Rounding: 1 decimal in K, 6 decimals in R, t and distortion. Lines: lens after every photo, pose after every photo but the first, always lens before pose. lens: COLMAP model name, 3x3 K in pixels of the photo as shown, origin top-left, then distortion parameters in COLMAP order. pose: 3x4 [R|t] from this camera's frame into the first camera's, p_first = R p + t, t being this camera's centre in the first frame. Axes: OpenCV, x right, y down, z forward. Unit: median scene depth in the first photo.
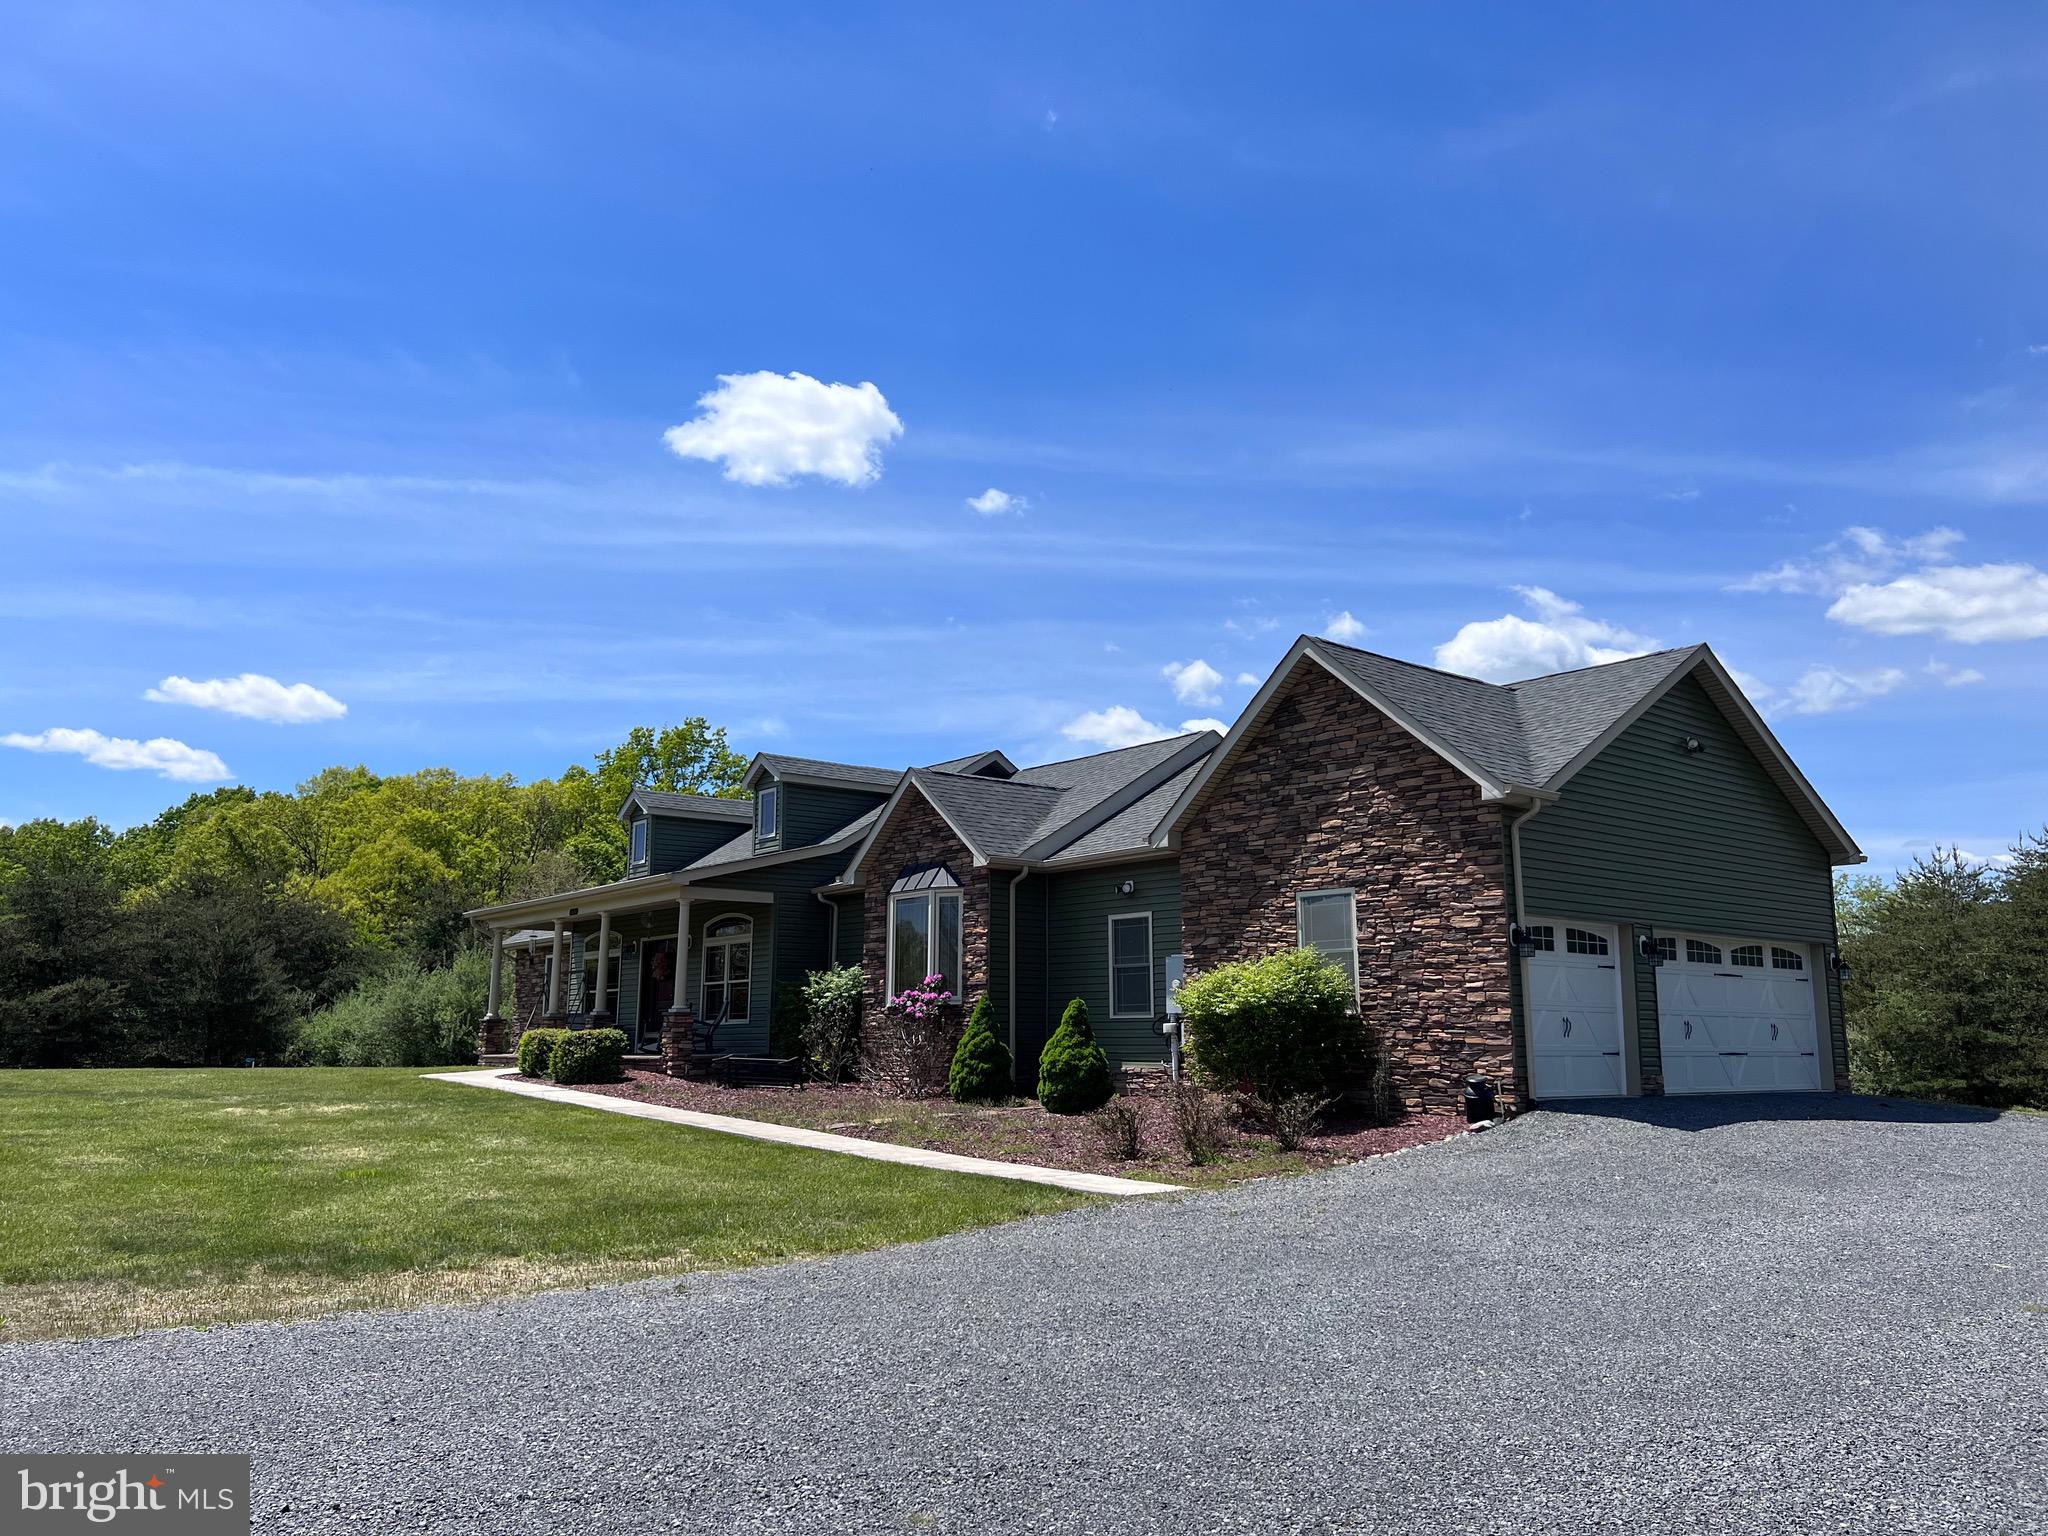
lens RADIAL K [[1521.9, 0, 1026.9], [0, 1521.9, 759.8], [0, 0, 1]] dist [0.013963, -0.011102]
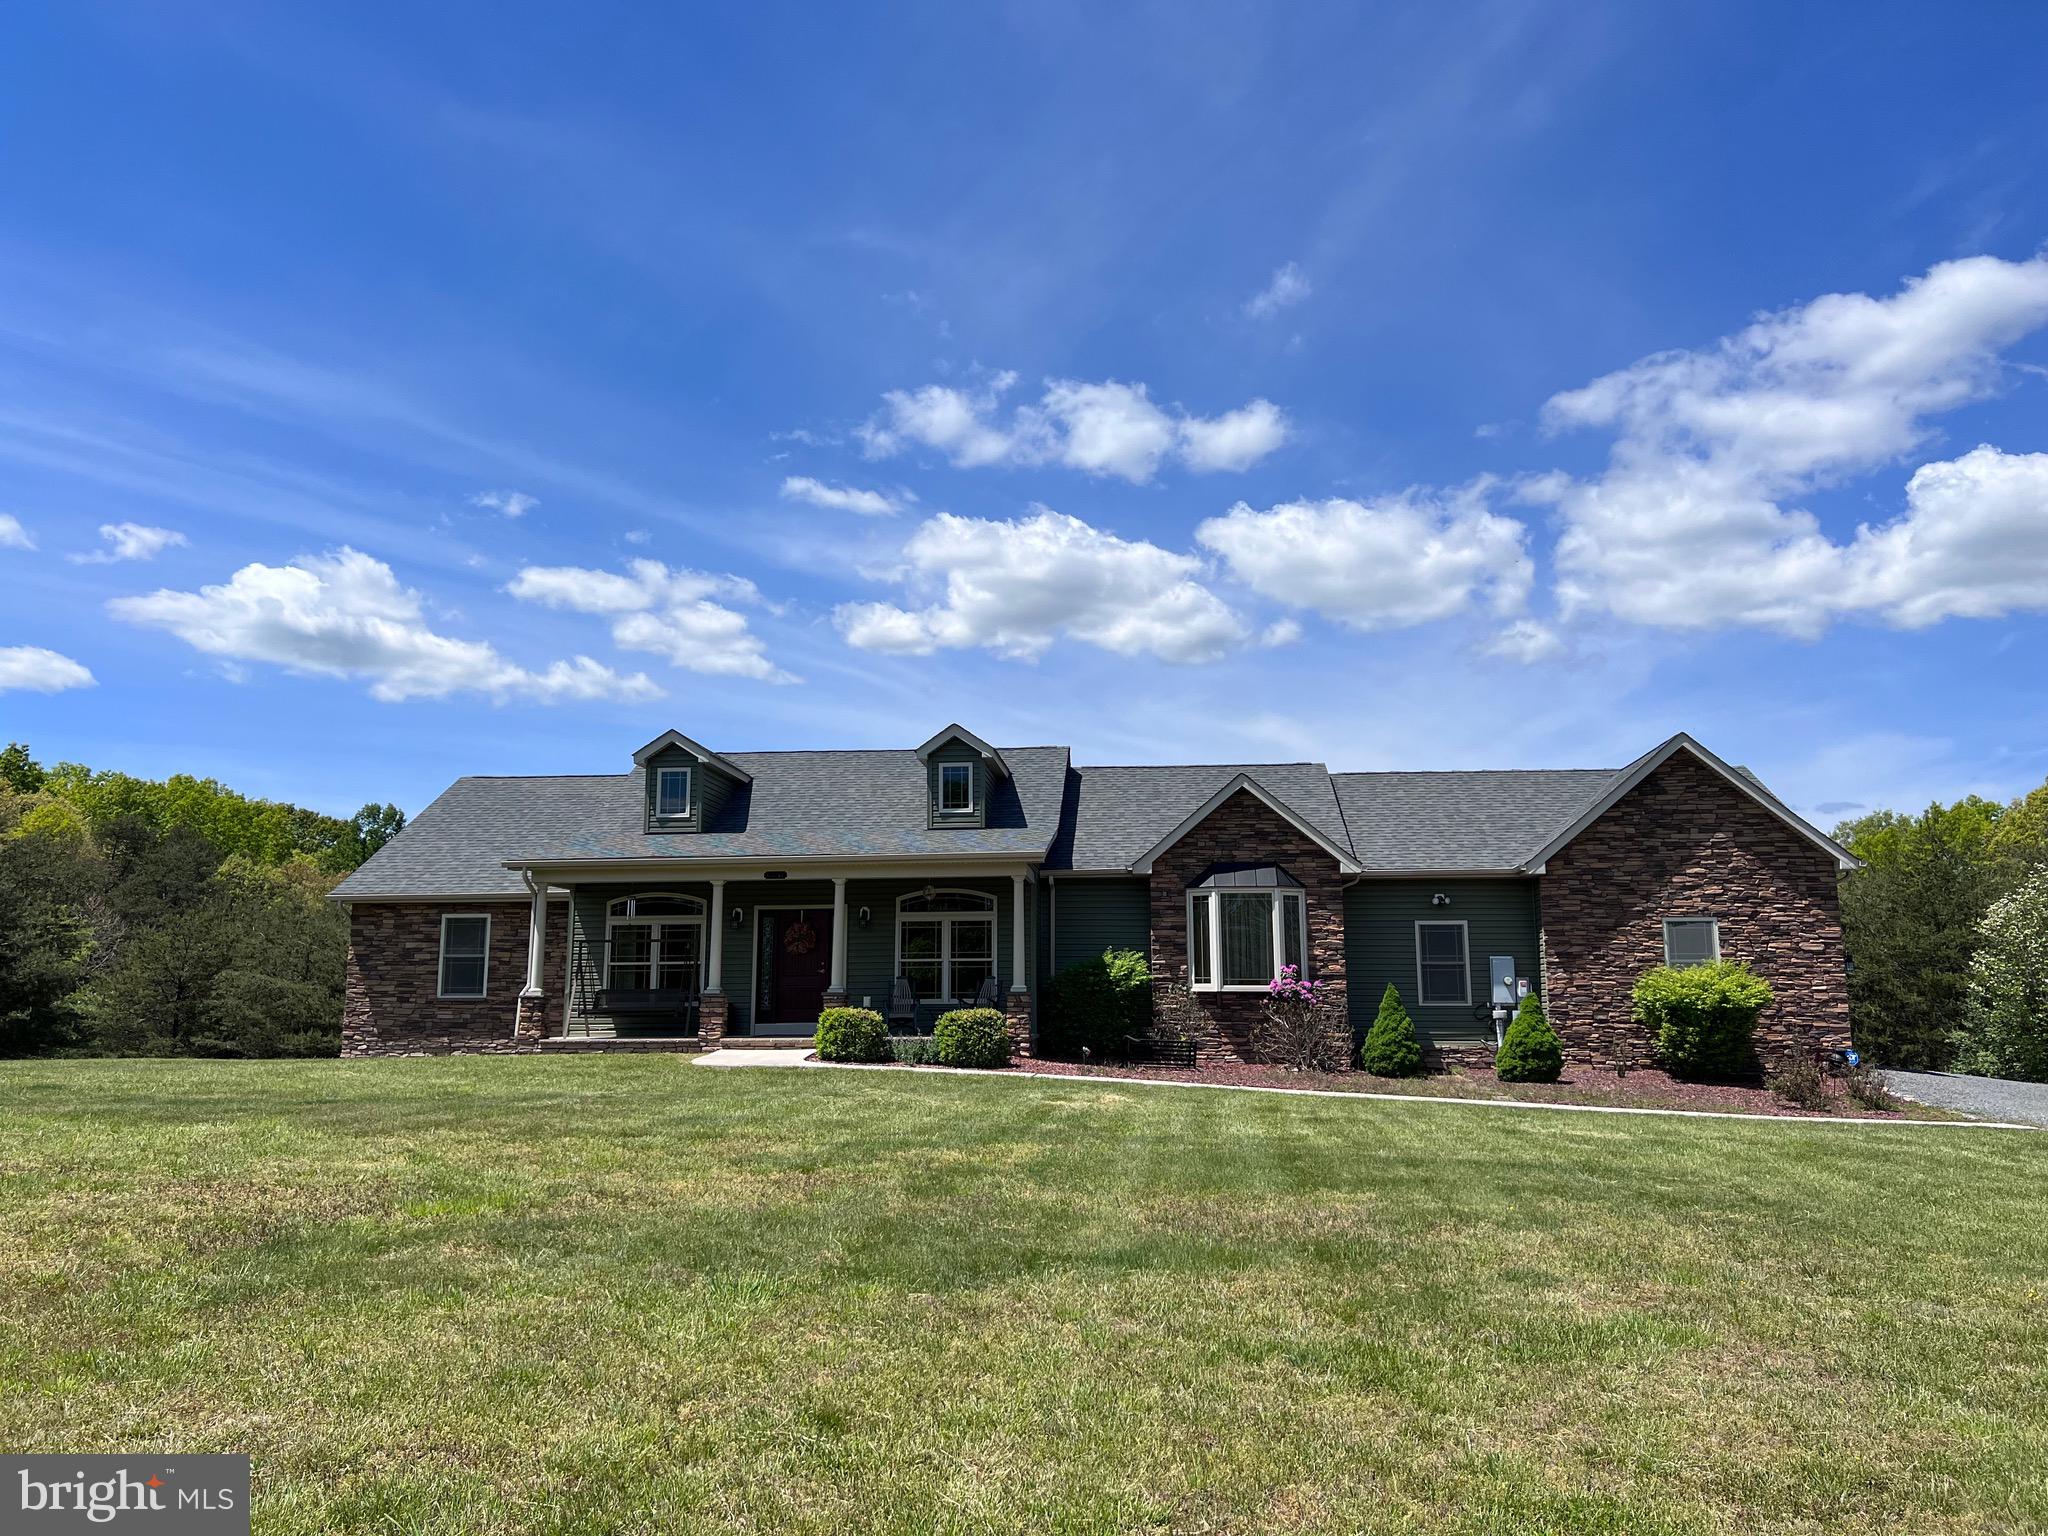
lens RADIAL K [[1521.9, 0, 1026.5], [0, 1521.9, 779.1], [0, 0, 1]] dist [0.013963, -0.011102]
pose [[0.704642, 0.111441, 0.700757, -1.218836], [-0.129281, 0.991223, -0.027635, 0.076188], [-0.697686, -0.071122, 0.712864, 0.428816]]
